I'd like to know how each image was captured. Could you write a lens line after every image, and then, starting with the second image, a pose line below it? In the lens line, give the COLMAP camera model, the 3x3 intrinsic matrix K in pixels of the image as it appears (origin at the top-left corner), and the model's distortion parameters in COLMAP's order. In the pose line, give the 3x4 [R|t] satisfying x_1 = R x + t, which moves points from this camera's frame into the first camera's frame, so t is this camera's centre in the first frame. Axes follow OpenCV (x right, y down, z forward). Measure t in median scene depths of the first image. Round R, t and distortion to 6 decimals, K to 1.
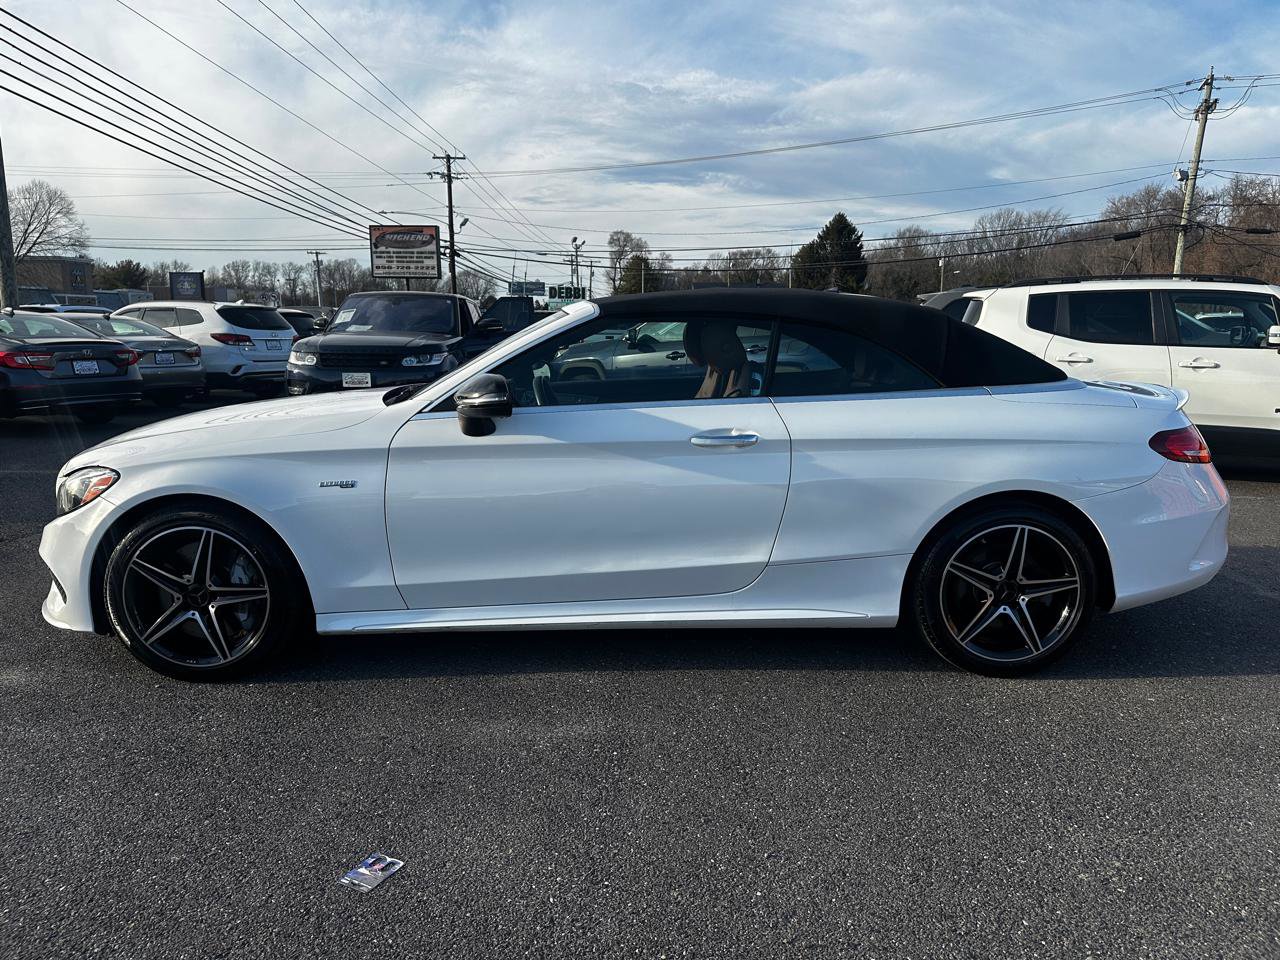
lens RADIAL K [[924.5, 0, 640.0], [0, 924.5, 480.0], [0, 0, 1]] dist [0.022241, -0.028933]
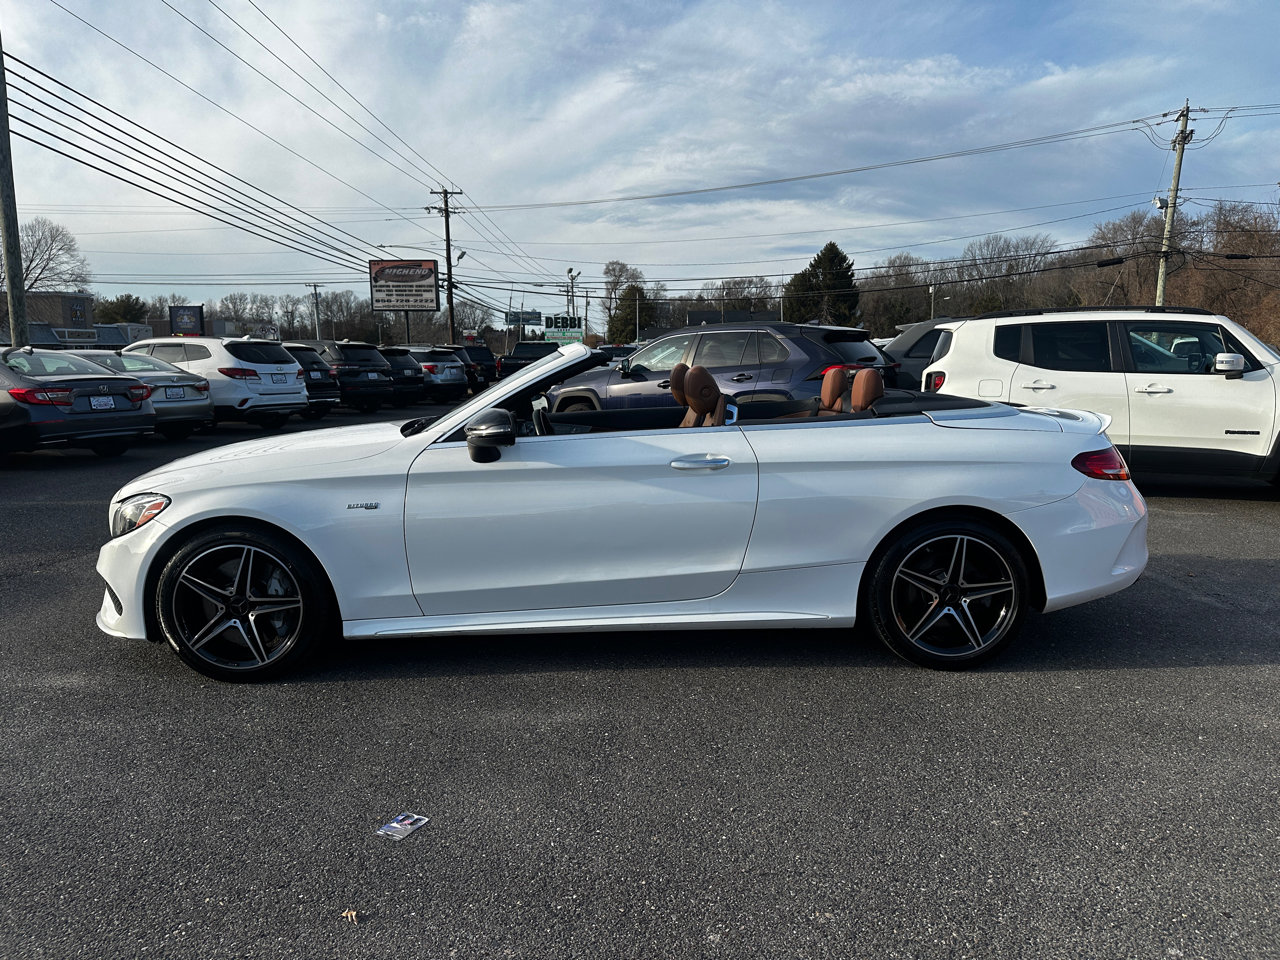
lens RADIAL K [[922.7, 0, 641.7], [0, 922.7, 469.0], [0, 0, 1]] dist [0.031808, -0.043658]
pose [[0.999928, -0.010902, 0.004971, 0.012088], [0.011097, 0.999098, -0.040999, 0.008903], [-0.004519, 0.041052, 0.999147, -0.135628]]
